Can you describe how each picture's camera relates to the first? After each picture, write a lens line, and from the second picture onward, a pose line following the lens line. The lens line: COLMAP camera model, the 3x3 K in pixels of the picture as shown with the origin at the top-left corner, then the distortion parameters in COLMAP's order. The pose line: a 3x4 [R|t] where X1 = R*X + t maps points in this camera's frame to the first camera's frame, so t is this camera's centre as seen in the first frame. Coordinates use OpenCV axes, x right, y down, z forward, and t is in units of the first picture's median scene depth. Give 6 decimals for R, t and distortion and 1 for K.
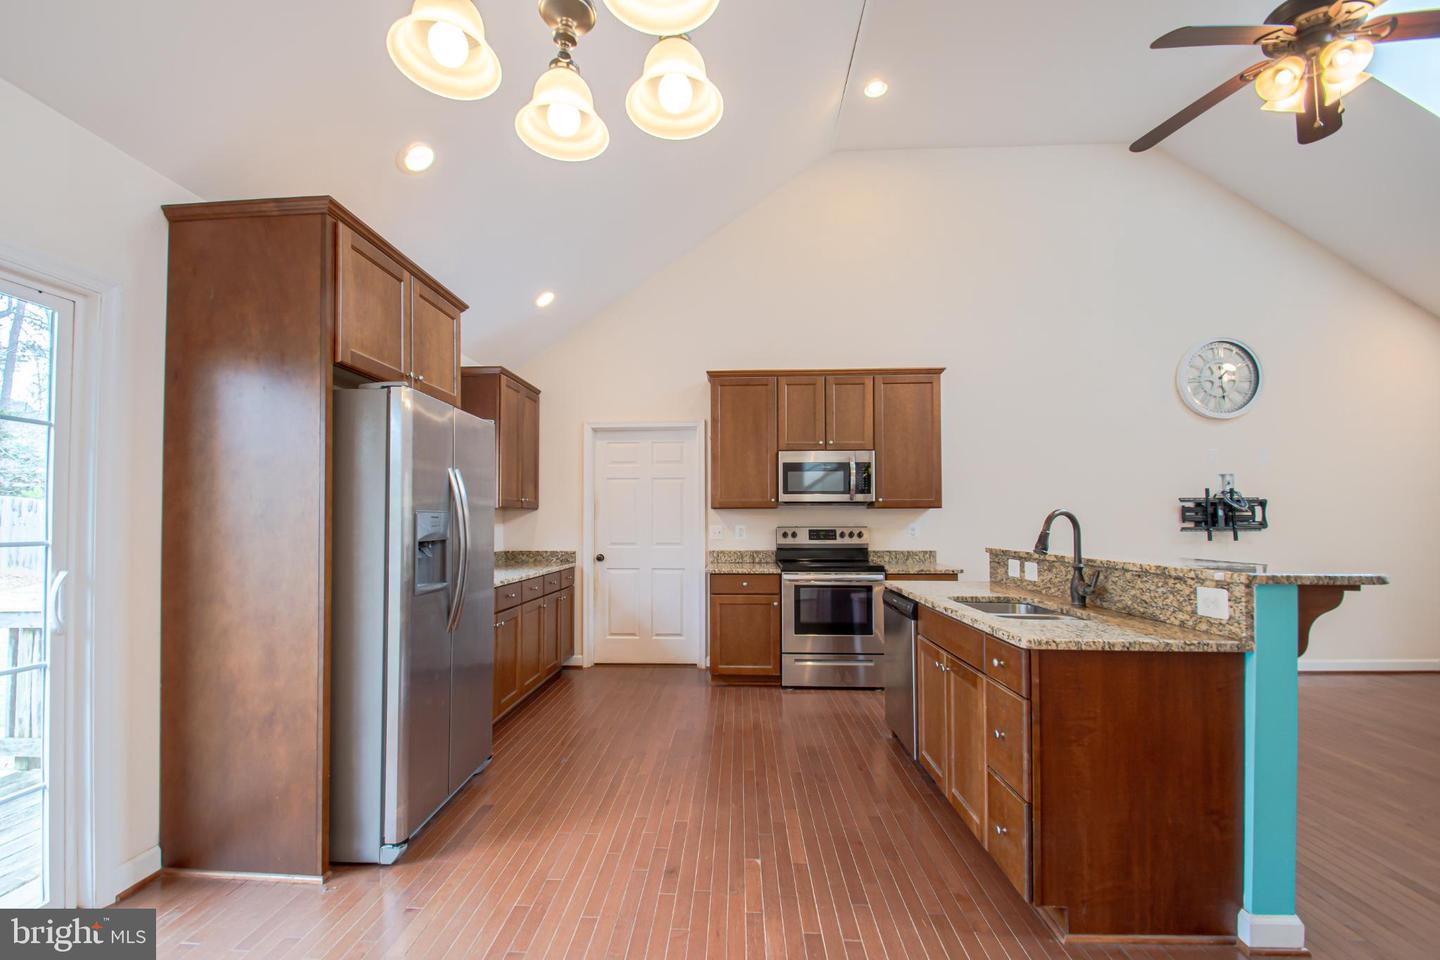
lens RADIAL K [[630.7, 0, 708.6], [0, 630.7, 503.7], [0, 0, 1]] dist [0.013904, -0.016533]
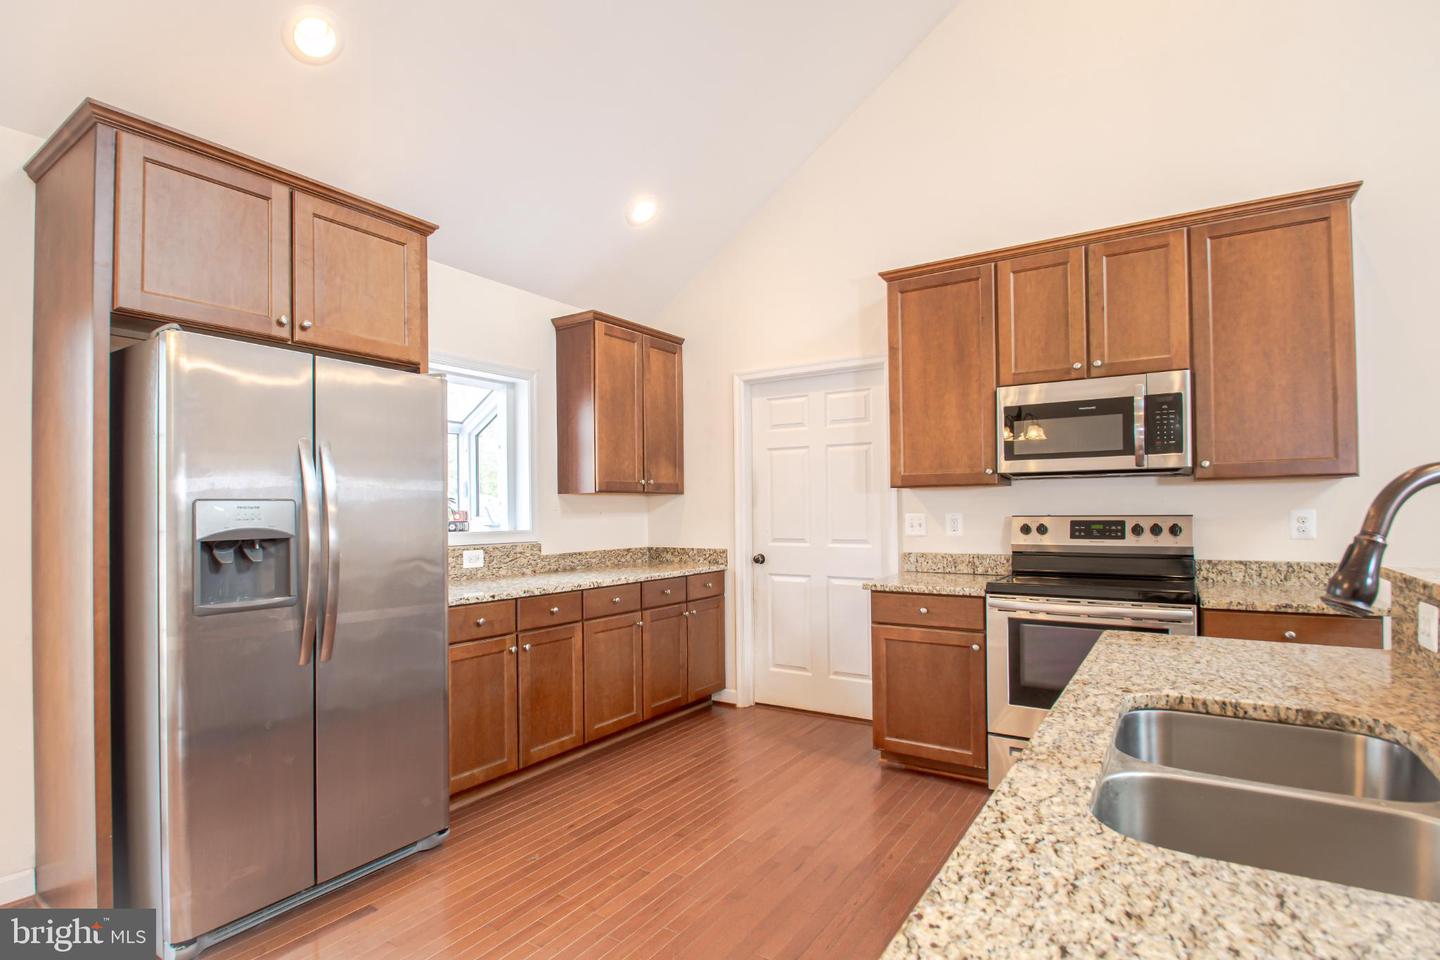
lens RADIAL K [[726.3, 0, 704.3], [0, 726.3, 502.8], [0, 0, 1]] dist [0.014227, -0.023937]
pose [[0.860990, -0.011673, -0.508488, 0.228124], [0.022599, 0.999627, 0.015318, 0.007827], [0.508119, -0.024680, 0.860933, 0.283488]]
